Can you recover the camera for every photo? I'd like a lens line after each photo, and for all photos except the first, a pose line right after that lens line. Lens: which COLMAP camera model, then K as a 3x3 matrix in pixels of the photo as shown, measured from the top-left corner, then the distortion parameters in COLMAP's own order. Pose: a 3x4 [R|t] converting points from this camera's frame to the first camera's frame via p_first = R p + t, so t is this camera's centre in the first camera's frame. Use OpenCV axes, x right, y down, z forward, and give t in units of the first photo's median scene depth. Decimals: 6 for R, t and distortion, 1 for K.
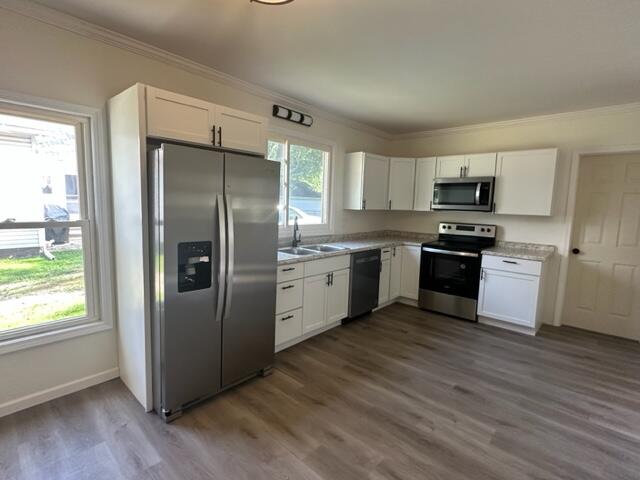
lens RADIAL K [[323.0, 0, 319.9], [0, 323.0, 239.4], [0, 0, 1]] dist [-0.003829, -0.001743]
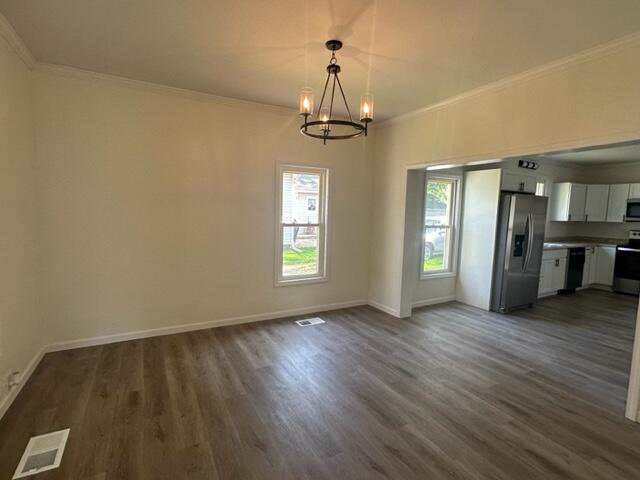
lens RADIAL K [[323.0, 0, 318.7], [0, 323.0, 238.7], [0, 0, 1]] dist [-0.003829, -0.001743]
pose [[0.946429, 0.022574, -0.322121, -0.475910], [-0.033751, 0.999005, -0.029153, 0.070897], [0.321142, 0.038463, 0.946250, -0.767823]]
